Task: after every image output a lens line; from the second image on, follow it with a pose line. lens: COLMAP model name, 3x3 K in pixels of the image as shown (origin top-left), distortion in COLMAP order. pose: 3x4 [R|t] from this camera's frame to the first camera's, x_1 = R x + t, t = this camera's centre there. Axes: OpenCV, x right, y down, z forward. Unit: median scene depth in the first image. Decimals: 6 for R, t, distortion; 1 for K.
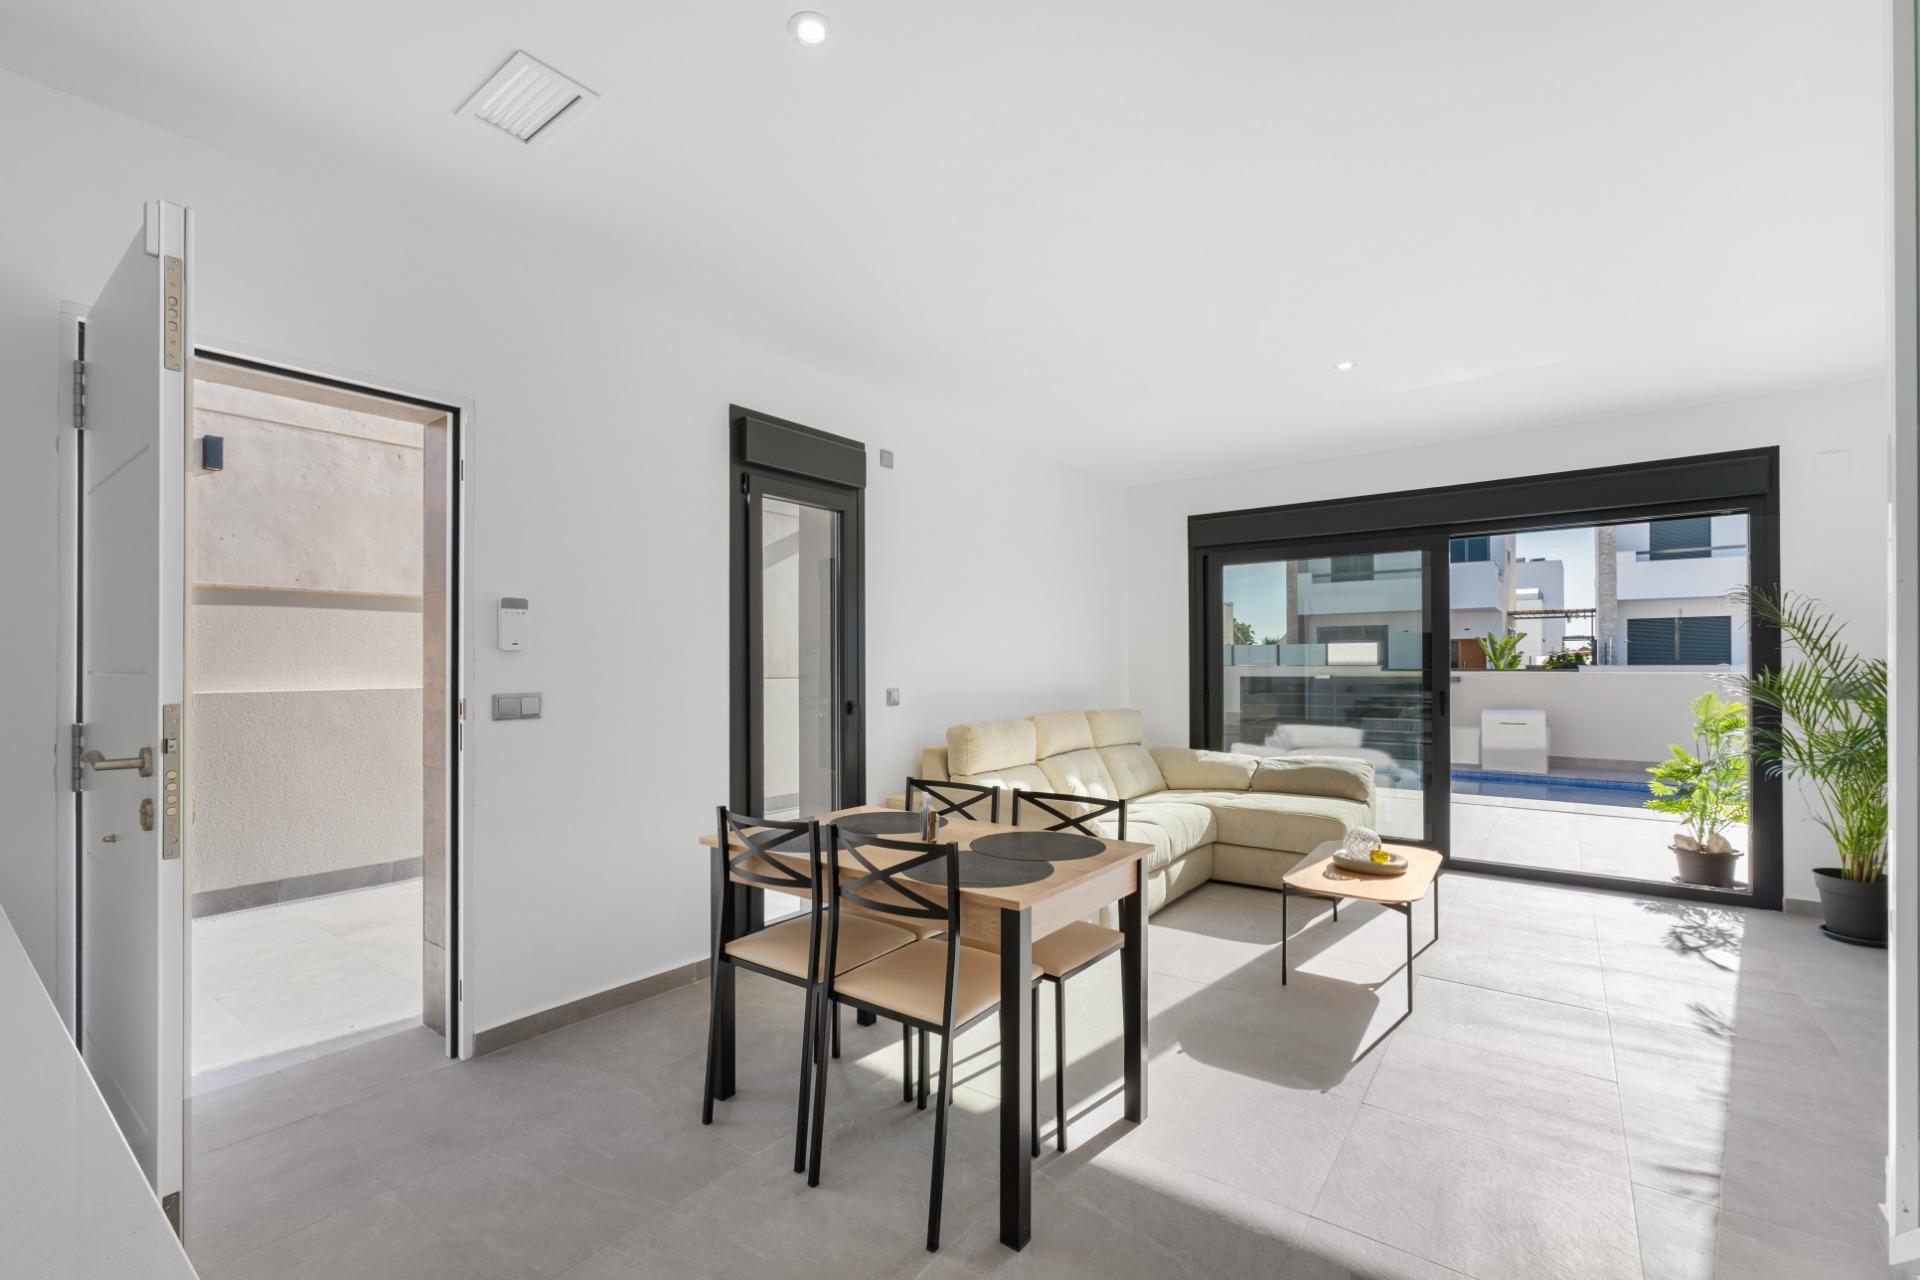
lens RADIAL K [[807.5, 0, 955.8], [0, 807.5, 659.7], [0, 0, 1]] dist [-0.009761, 0.003350]
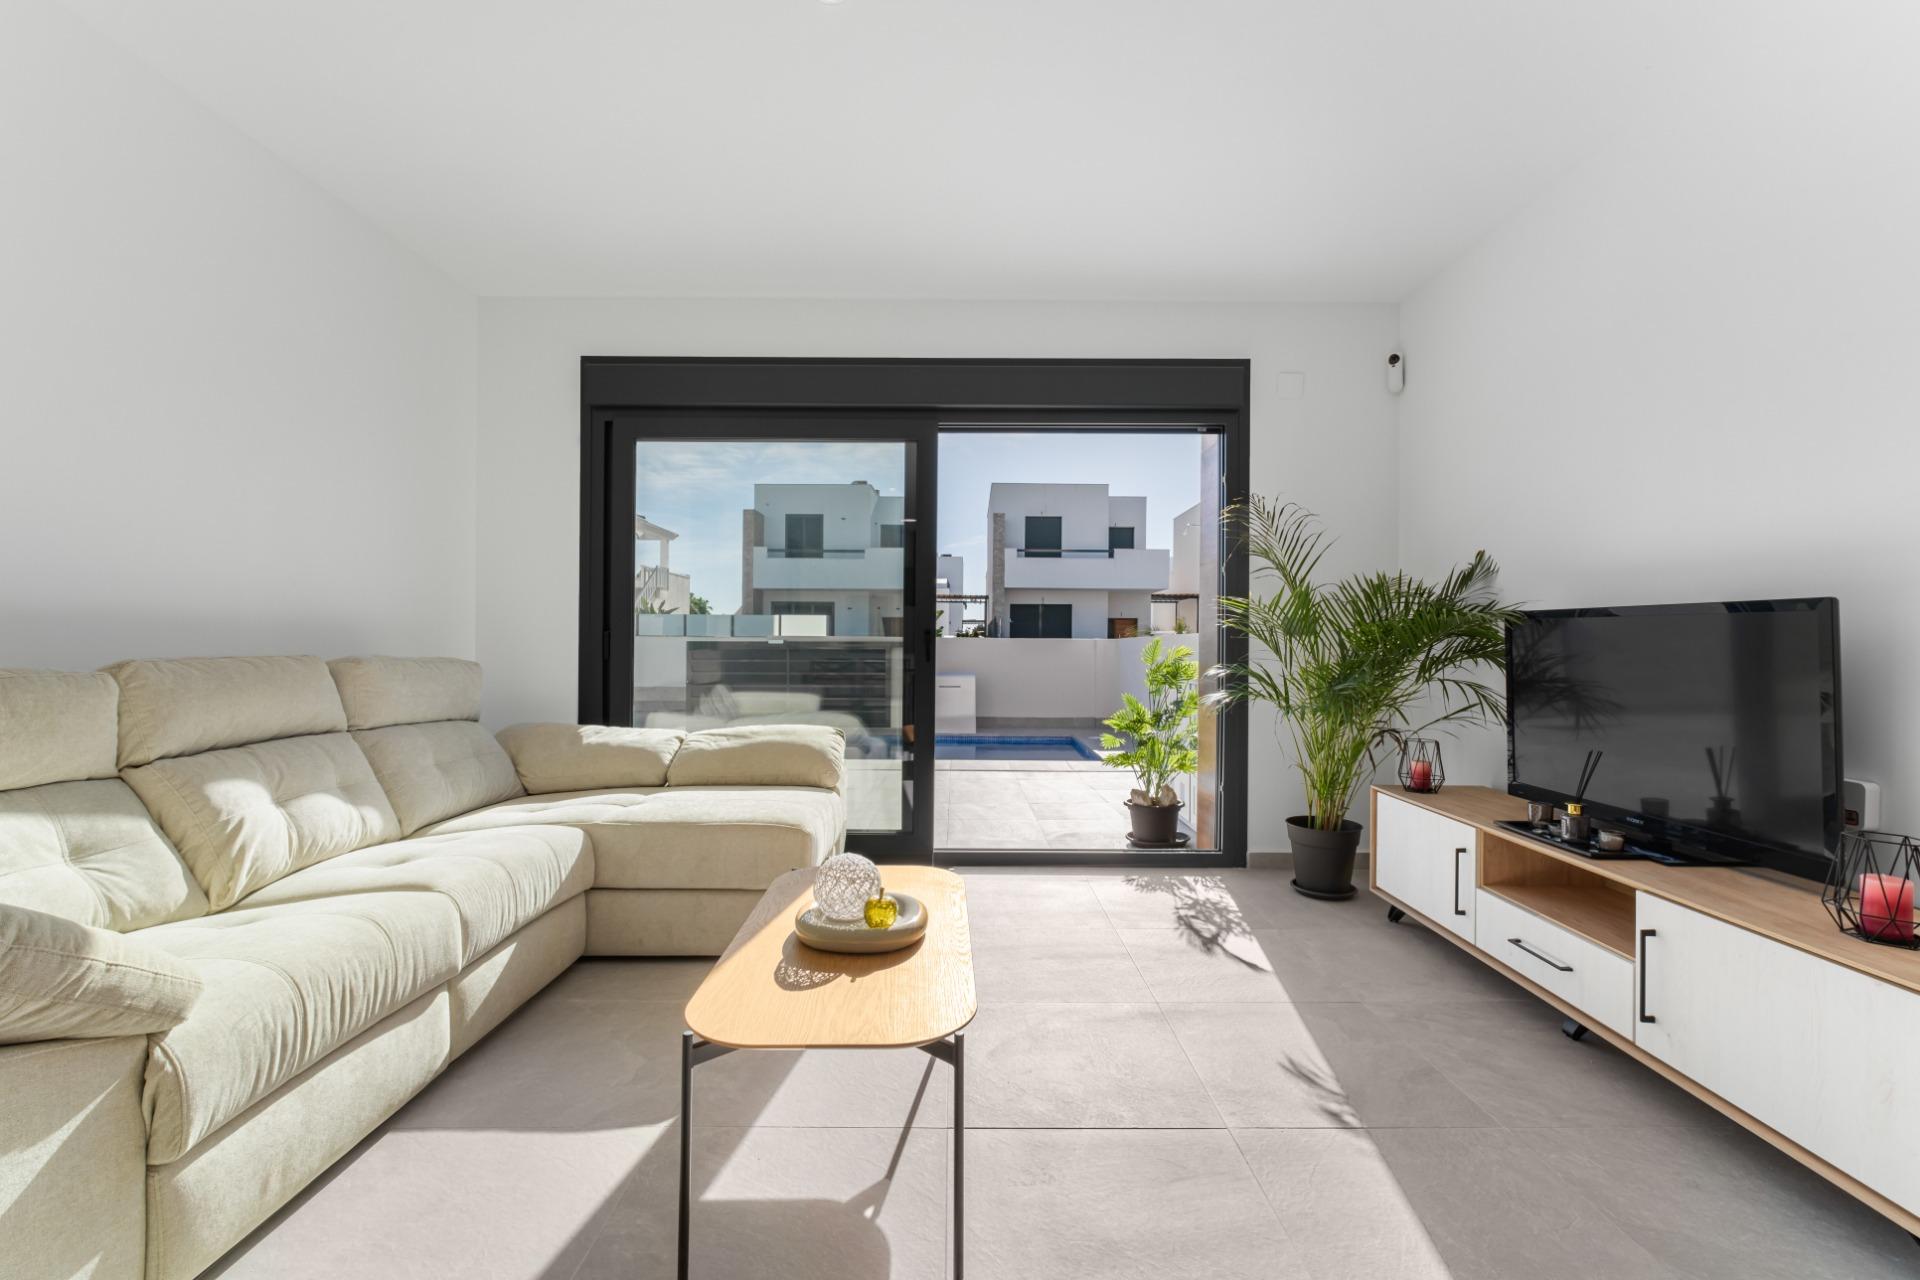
lens RADIAL K [[807.5, 0, 961.6], [0, 807.5, 638.3], [0, 0, 1]] dist [-0.009761, 0.003350]
pose [[0.793818, 0.013430, 0.608007, 0.211302], [-0.013047, 0.999902, -0.005052, 0.061664], [-0.608015, -0.003922, 0.793916, 0.466584]]
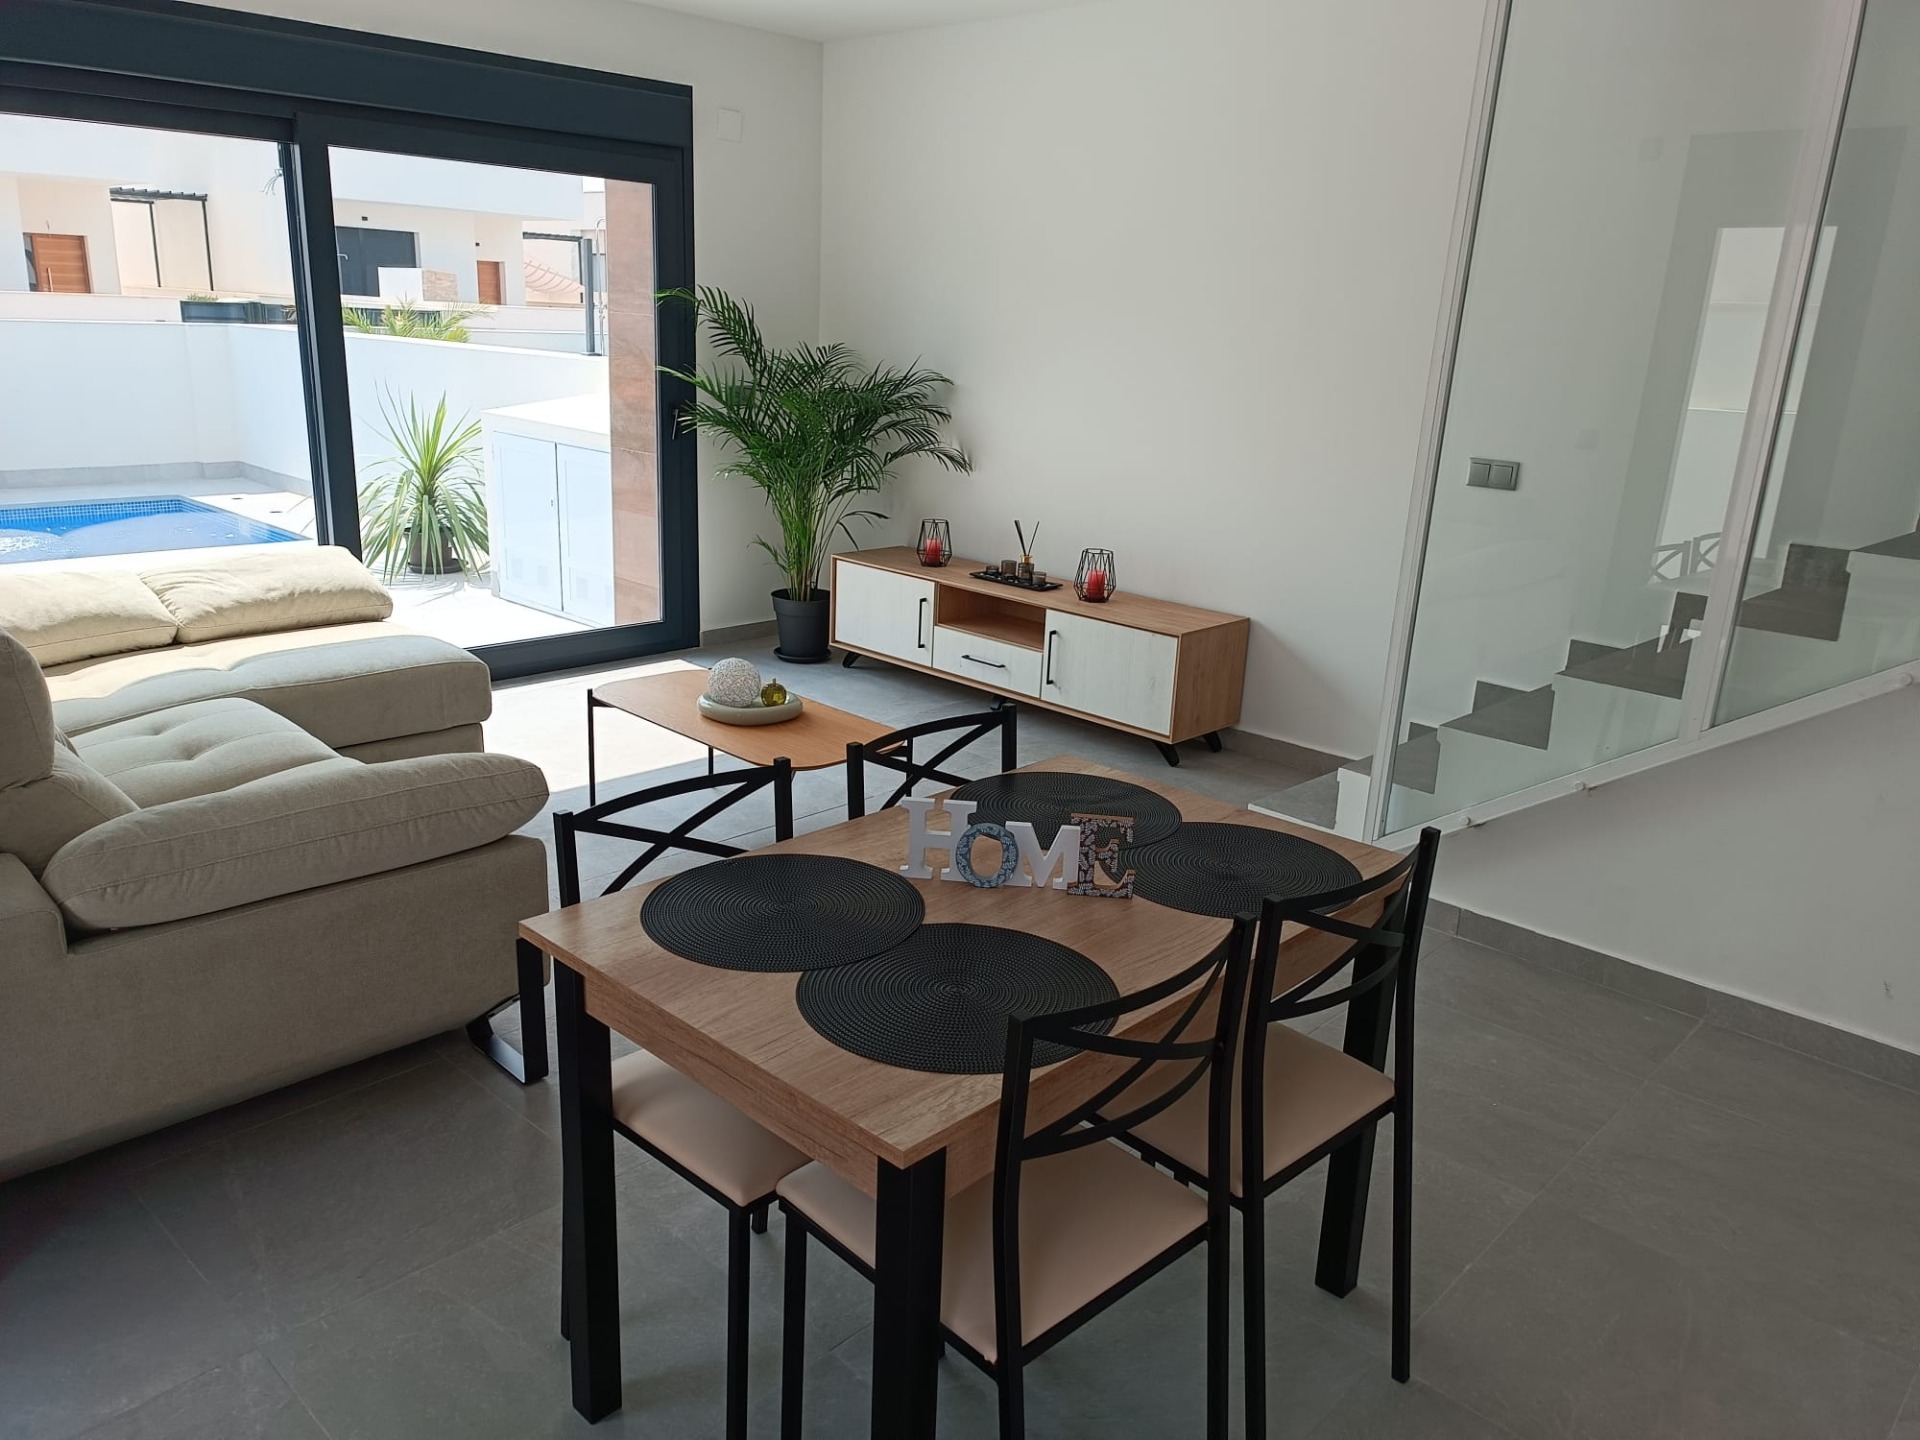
lens RADIAL K [[1396.9, 0, 962.4], [0, 1396.9, 705.1], [0, 0, 1]] dist [0.022800, -0.019913]
pose [[0.109011, -0.264715, 0.958146, -0.464832], [-0.048242, 0.961345, 0.271087, -0.062178], [-0.992869, -0.075774, 0.092026, 0.546544]]
